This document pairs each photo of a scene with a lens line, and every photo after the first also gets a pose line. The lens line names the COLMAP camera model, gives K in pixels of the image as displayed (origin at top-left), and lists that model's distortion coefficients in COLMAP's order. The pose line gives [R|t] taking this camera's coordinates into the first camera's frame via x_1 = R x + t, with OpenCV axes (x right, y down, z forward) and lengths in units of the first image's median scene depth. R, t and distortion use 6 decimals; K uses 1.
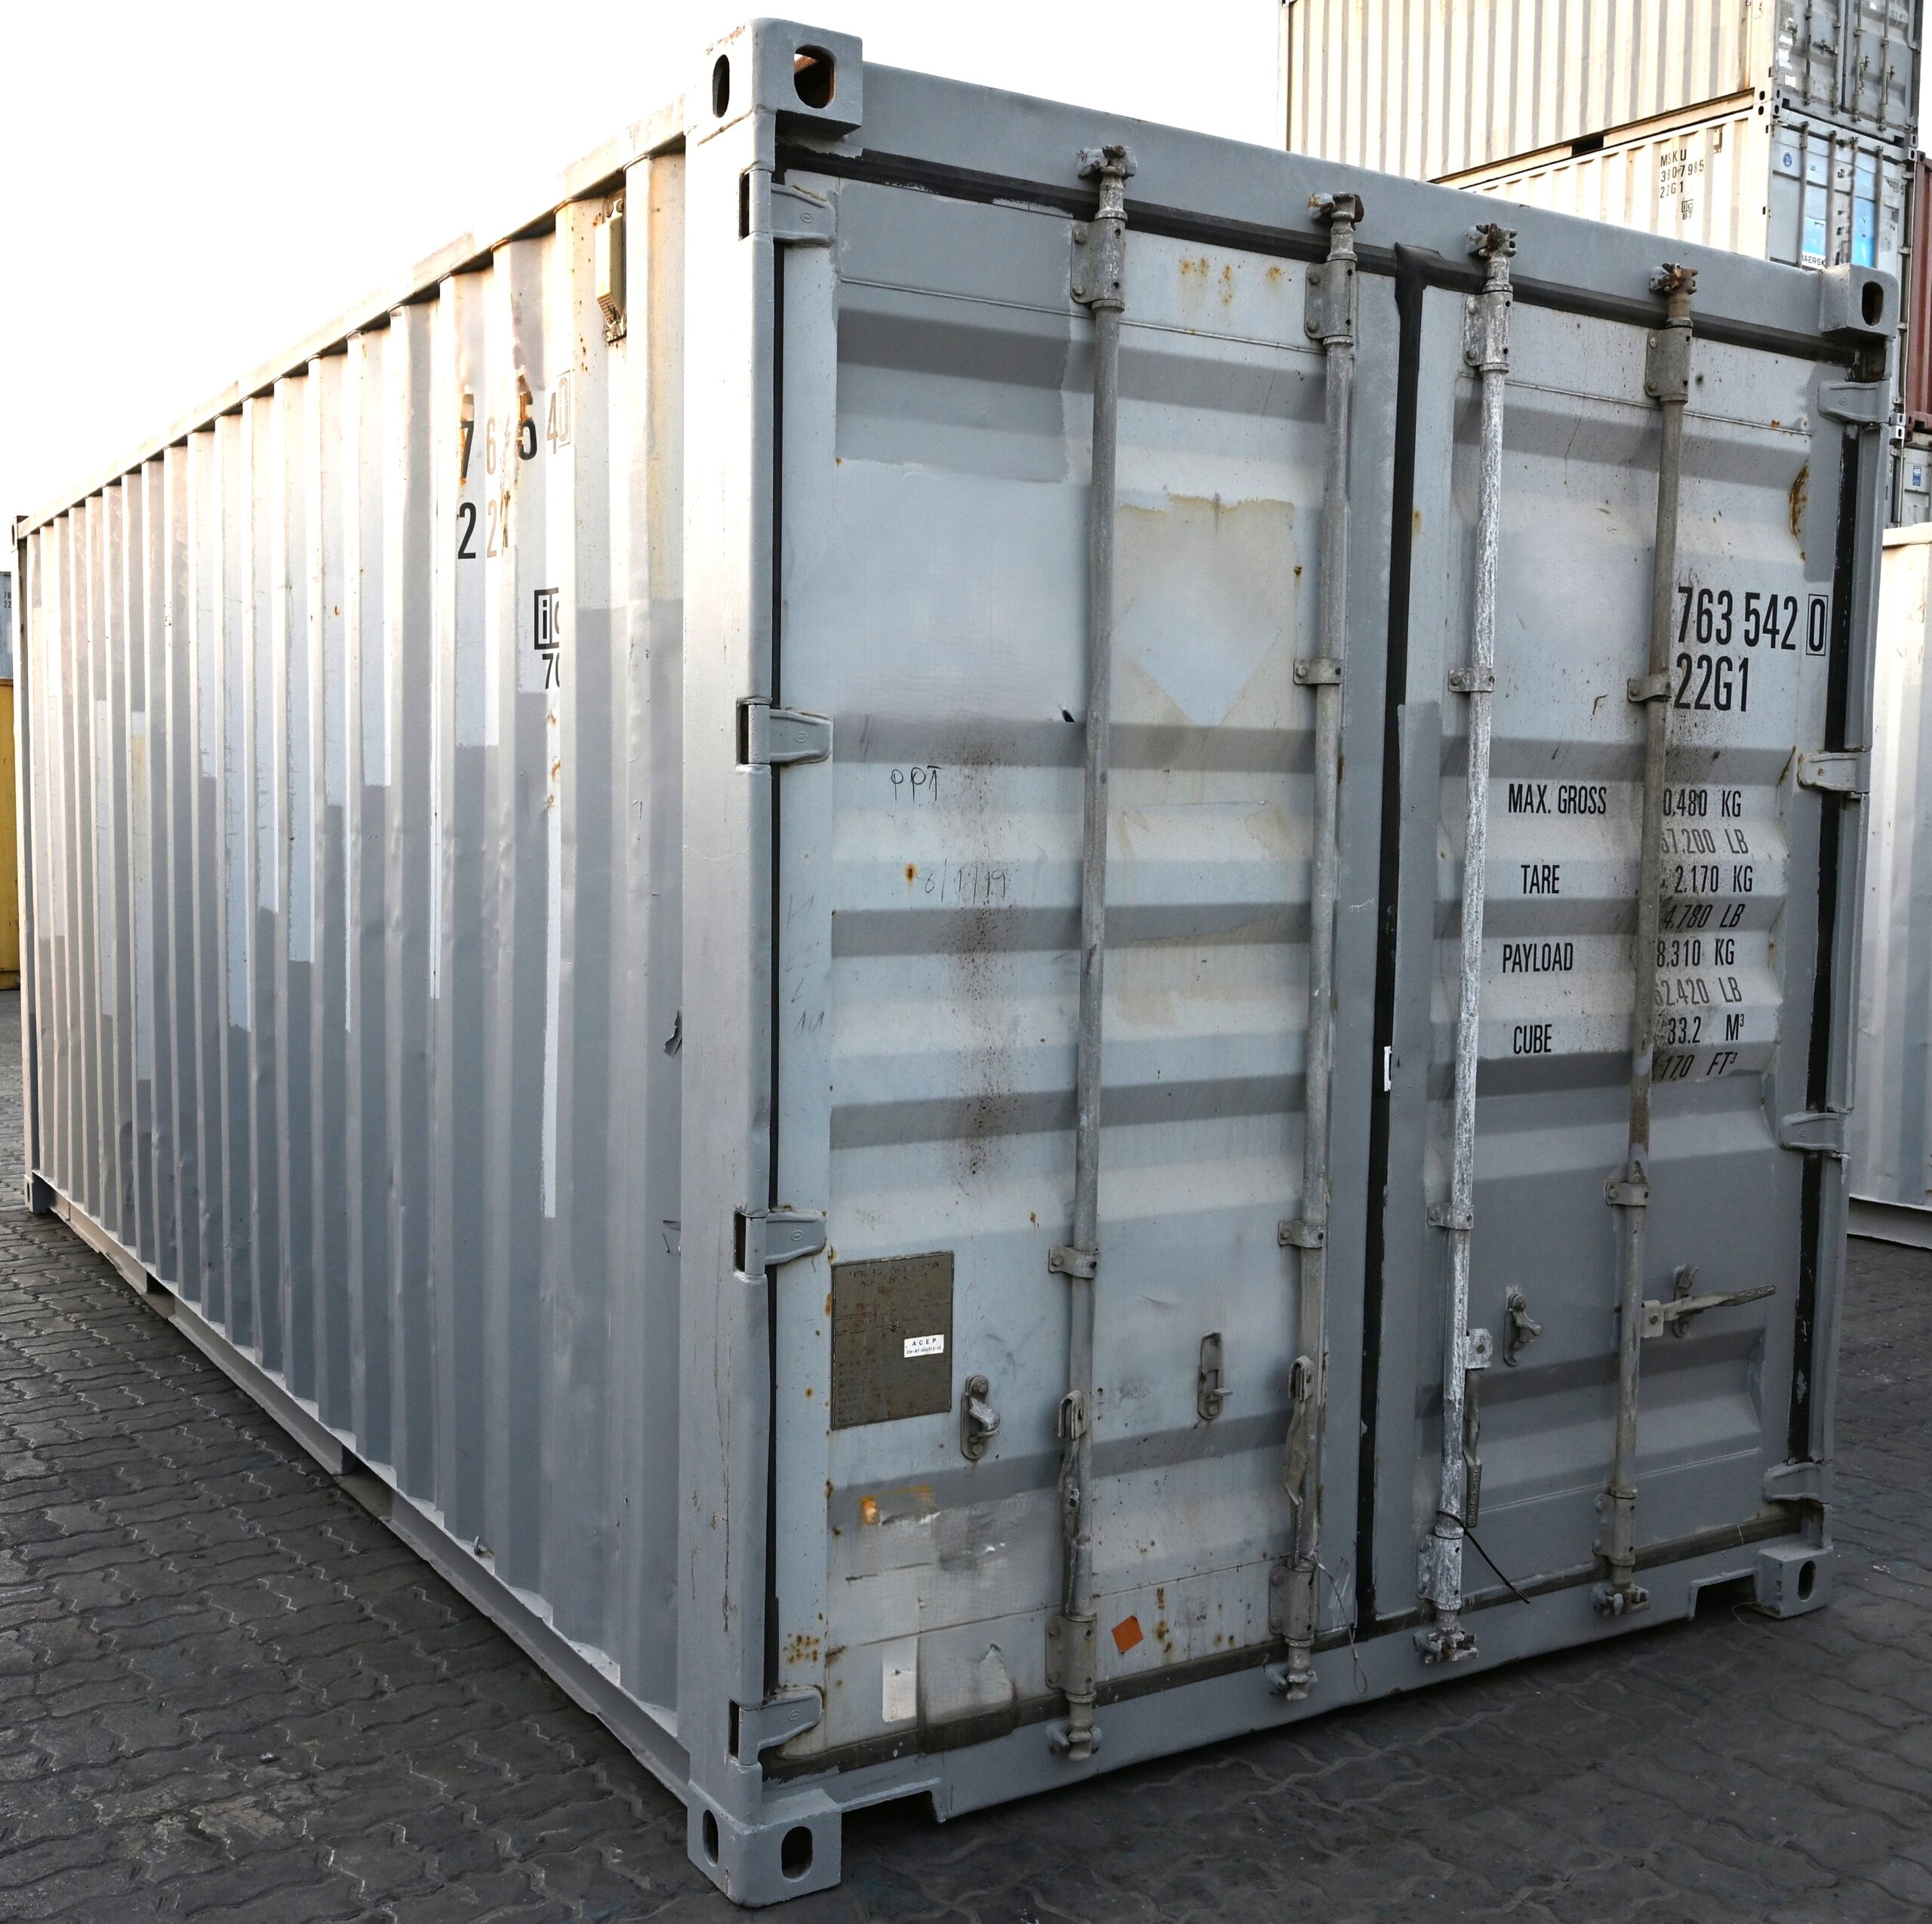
lens RADIAL K [[2143.3, 0, 964.2], [0, 2143.3, 969.2], [0, 0, 1]] dist [-0.009685, 0.000000]
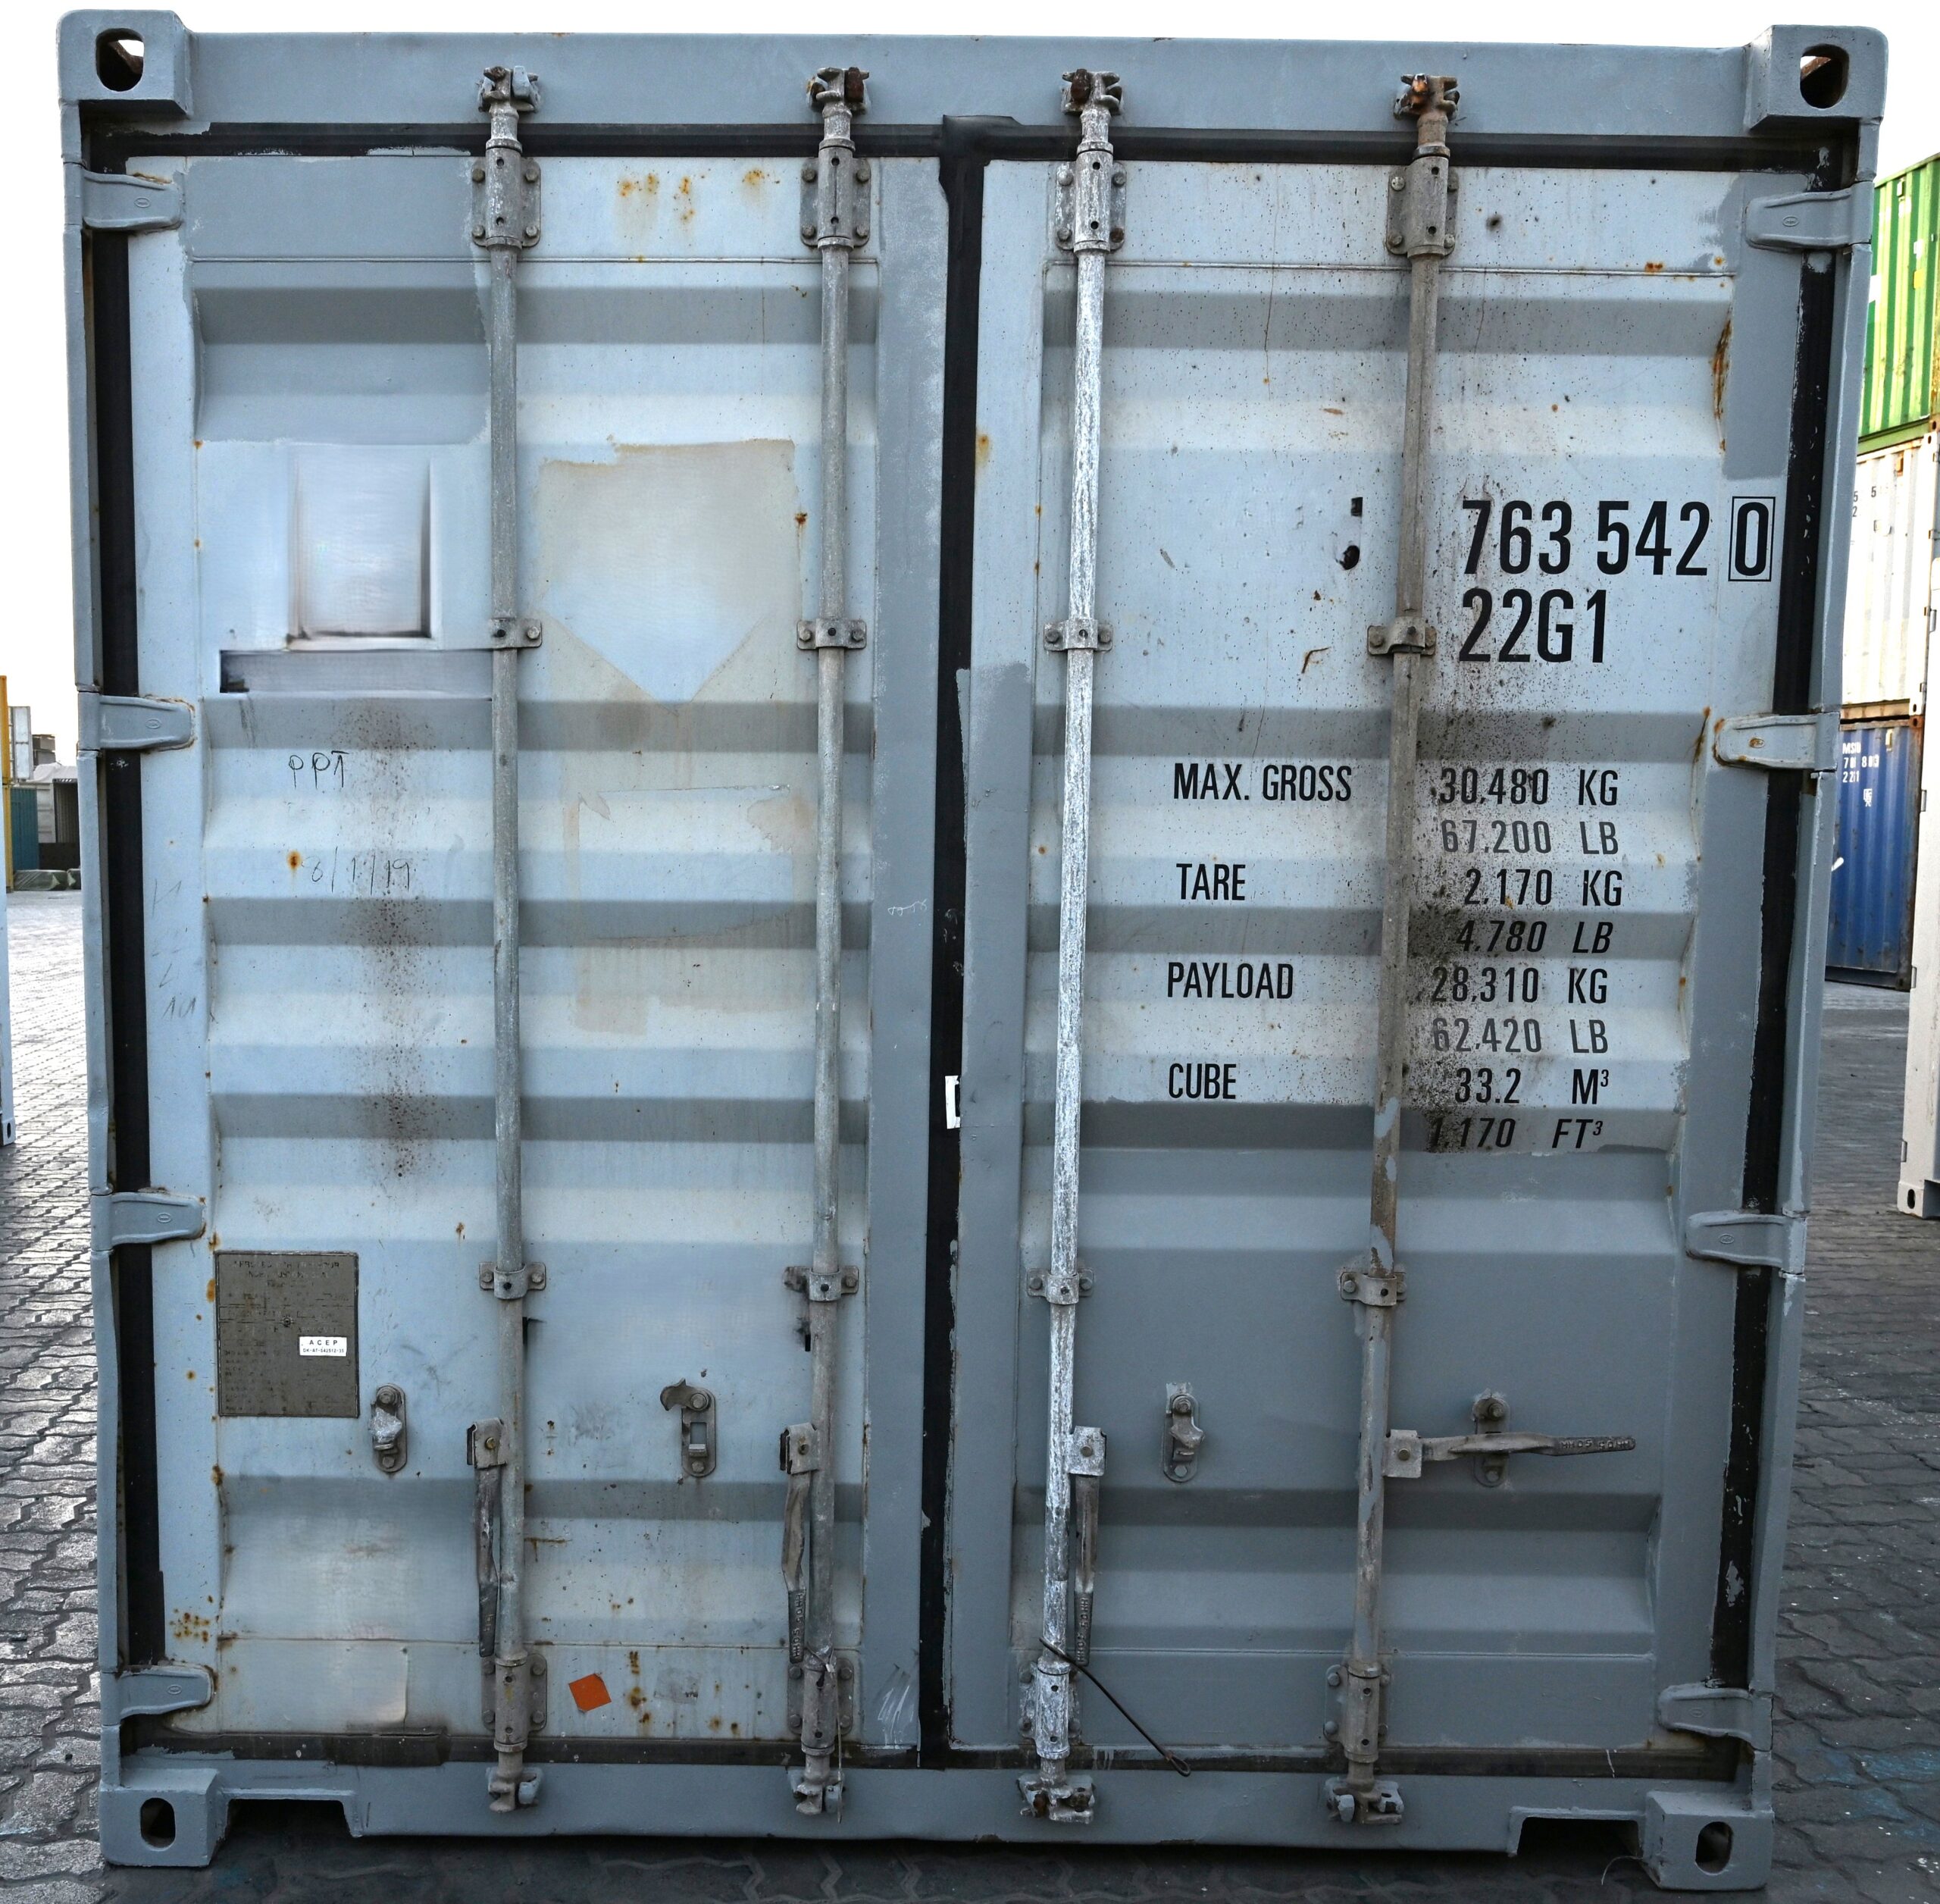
lens RADIAL K [[2003.1, 0, 970.1], [0, 2003.1, 1015.8], [0, 0, 1]] dist [-0.010878, 0.000000]
pose [[0.850772, 0.042643, -0.523801, 0.627488], [-0.038473, 0.999082, 0.018846, -0.002874], [0.524124, 0.004118, 0.851632, 0.337195]]
